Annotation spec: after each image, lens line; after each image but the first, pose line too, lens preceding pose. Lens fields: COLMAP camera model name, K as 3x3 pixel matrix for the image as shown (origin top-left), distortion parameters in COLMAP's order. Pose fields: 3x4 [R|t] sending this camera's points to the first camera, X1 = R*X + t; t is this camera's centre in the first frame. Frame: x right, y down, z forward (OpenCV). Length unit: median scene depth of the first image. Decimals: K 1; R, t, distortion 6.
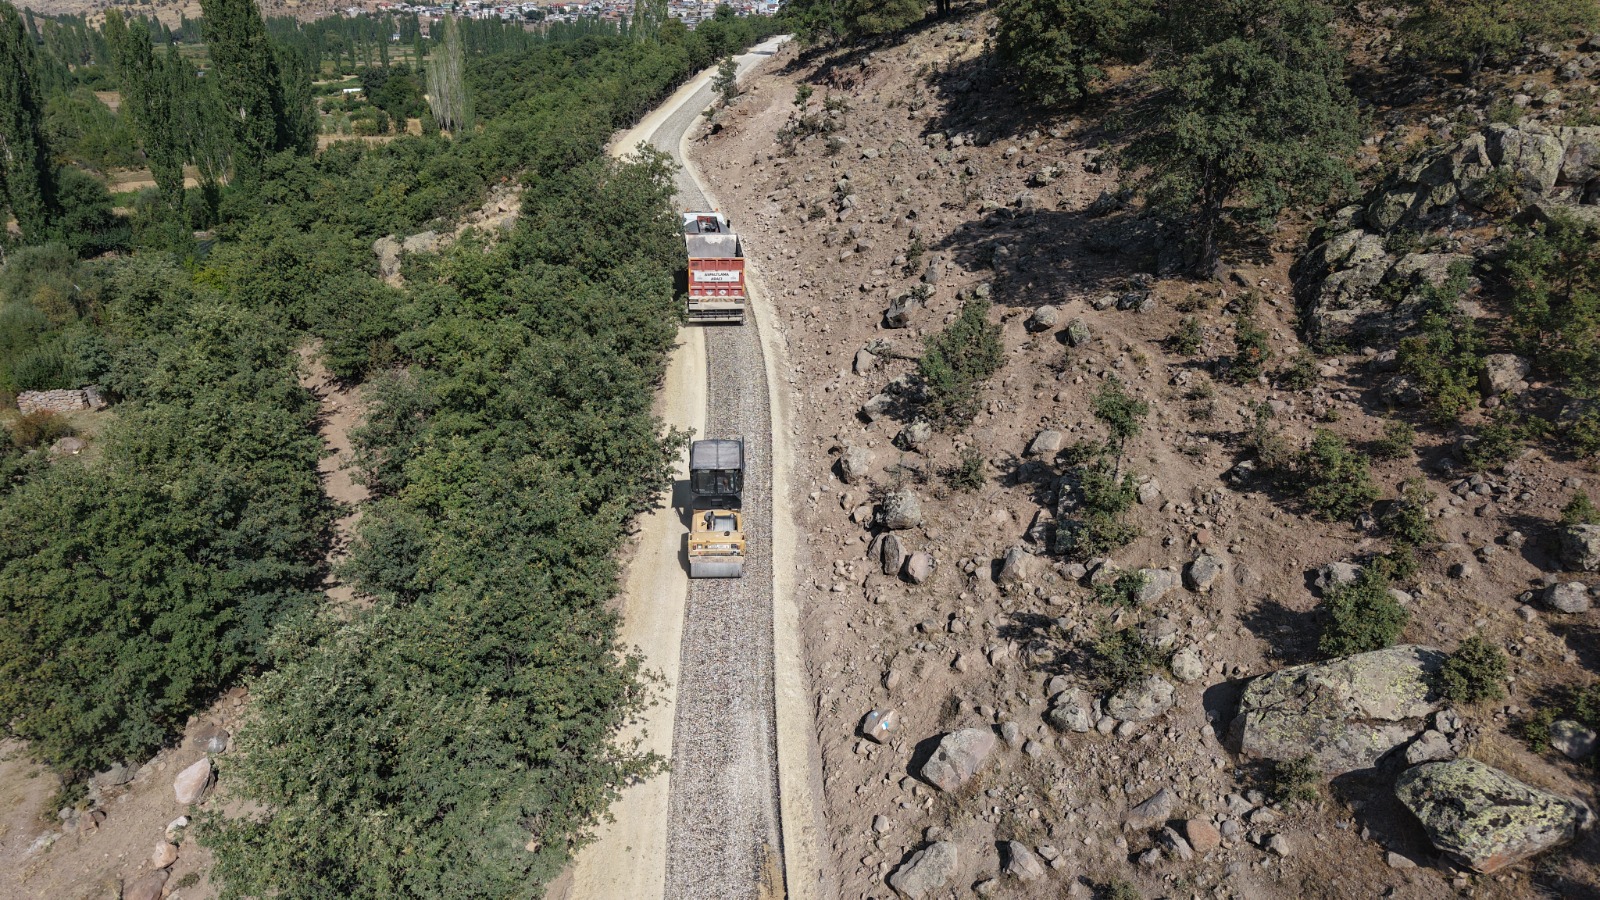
lens RADIAL K [[1057.9, 0, 811.9], [0, 1057.9, 442.3], [0, 0, 1]] dist [0.006465, -0.003965]
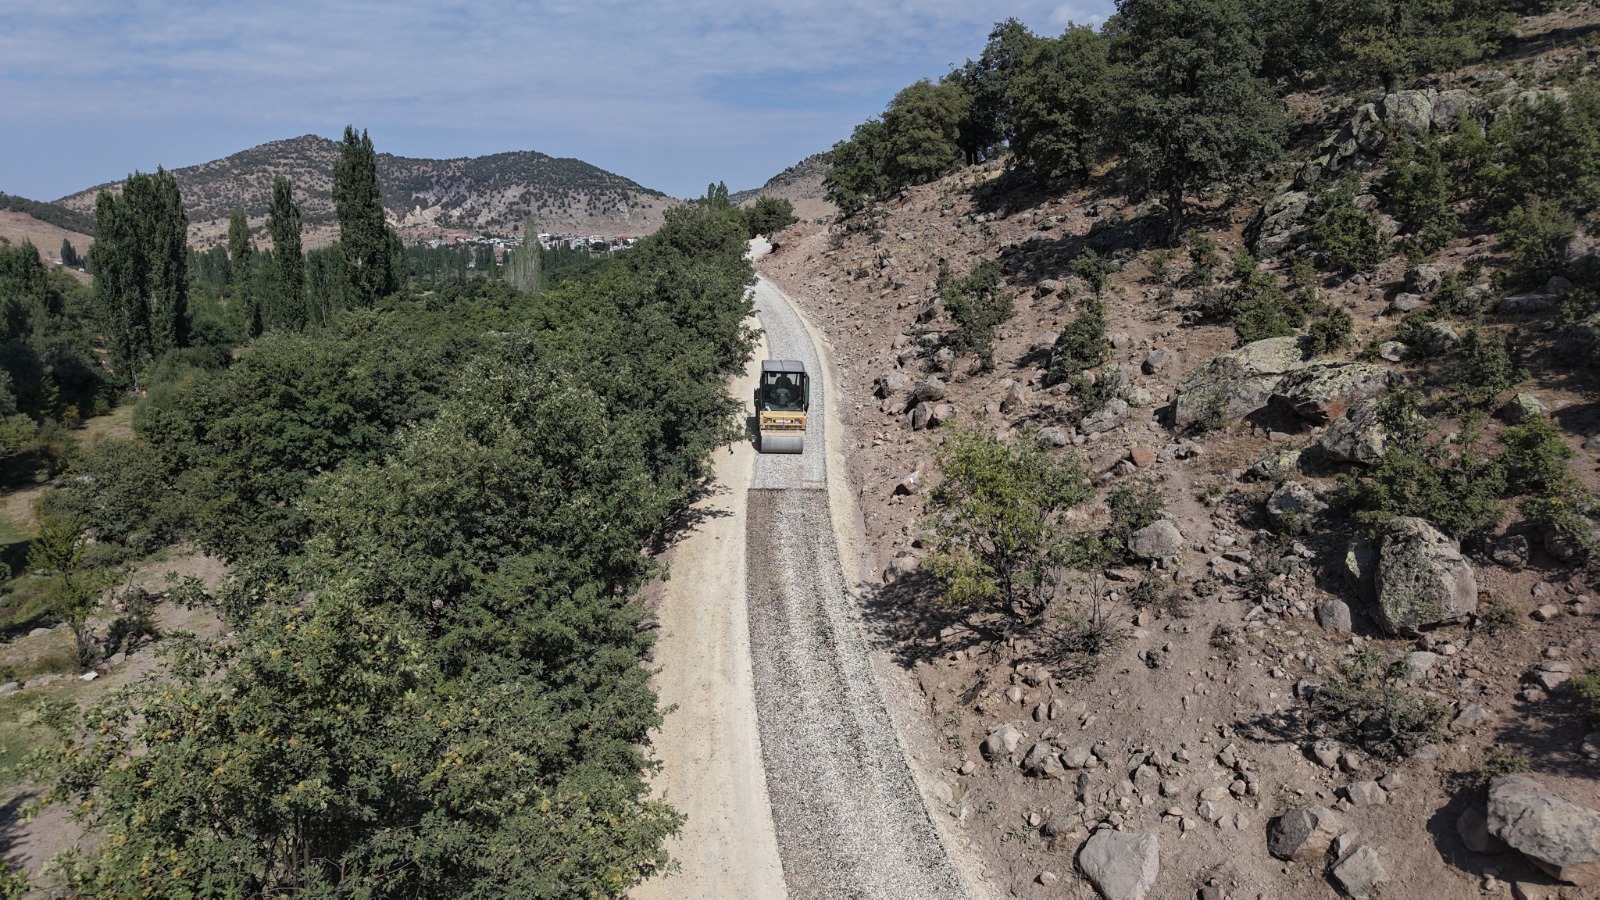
lens RADIAL K [[1057.9, 0, 811.9], [0, 1057.9, 442.3], [0, 0, 1]] dist [0.006465, -0.003965]
pose [[0.999099, 0.005528, -0.042089, -0.000073], [-0.013944, 0.979209, -0.202376, 0.233788], [0.040096, 0.202780, 0.978403, -0.131154]]
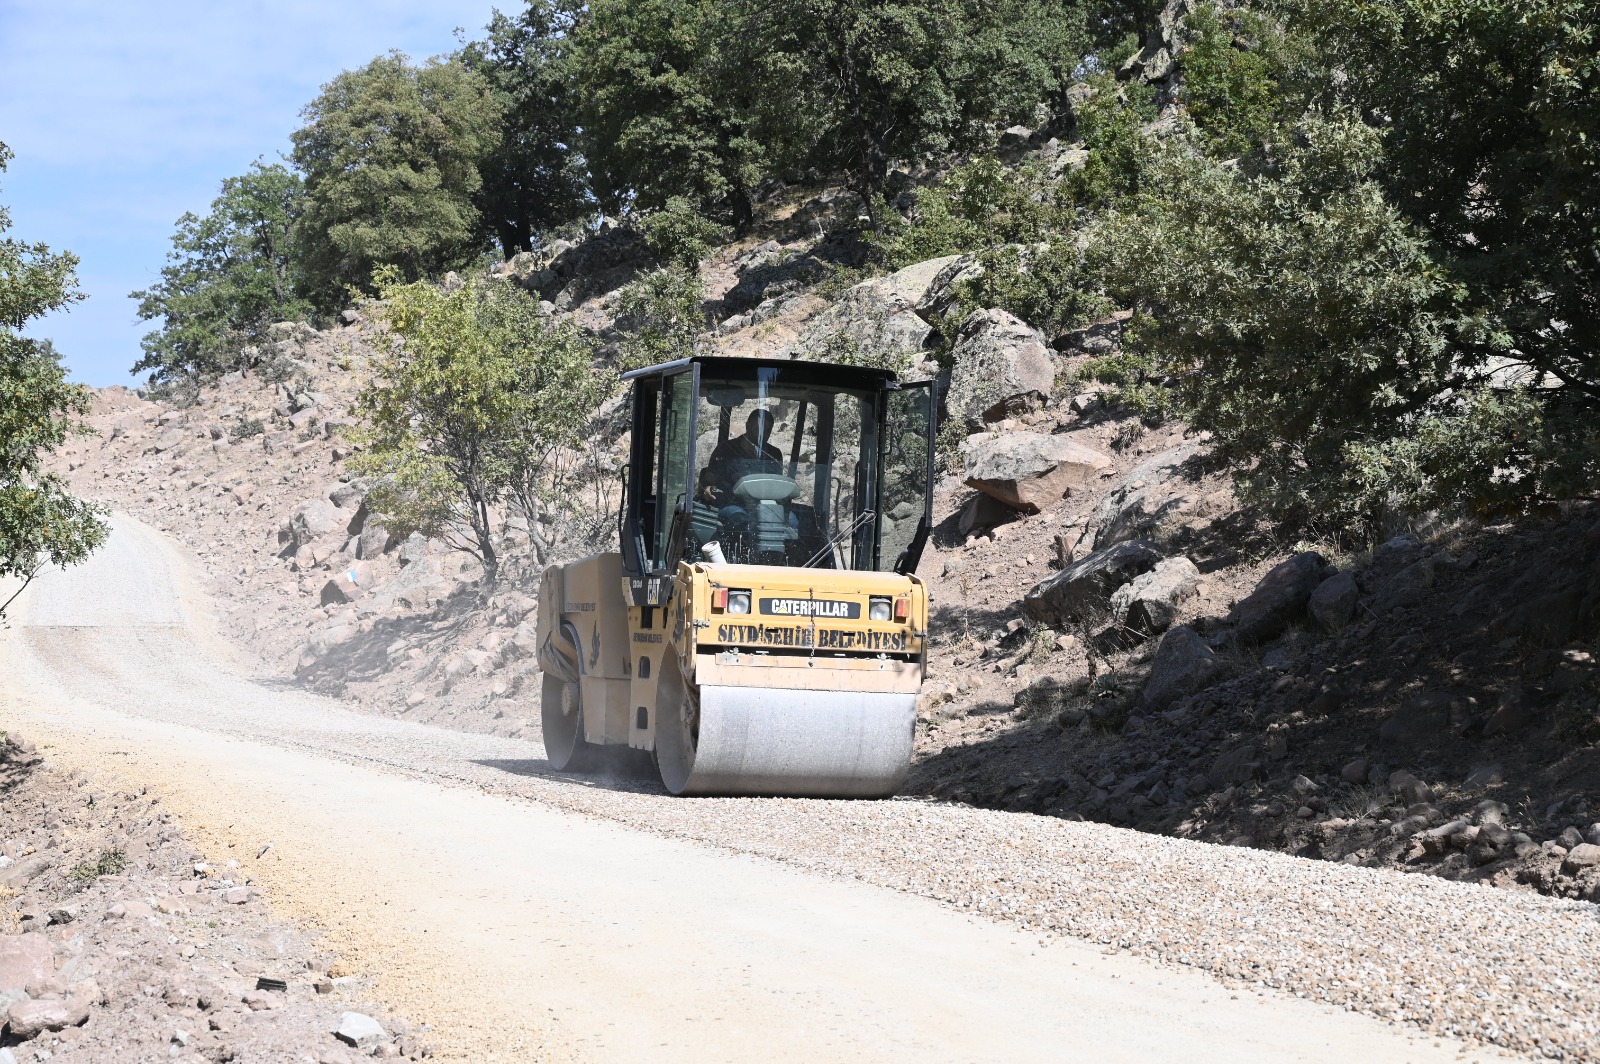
lens RADIAL K [[3230.3, 0, 800.0], [0, 3230.3, 532.0], [0, 0, 1]] dist [-0.006370, -0.115167]
pose [[0.984768, -0.013390, 0.173357, -0.003479], [0.084113, 0.909287, -0.407580, 0.535321], [-0.152174, 0.415954, 0.896563, -0.443730]]
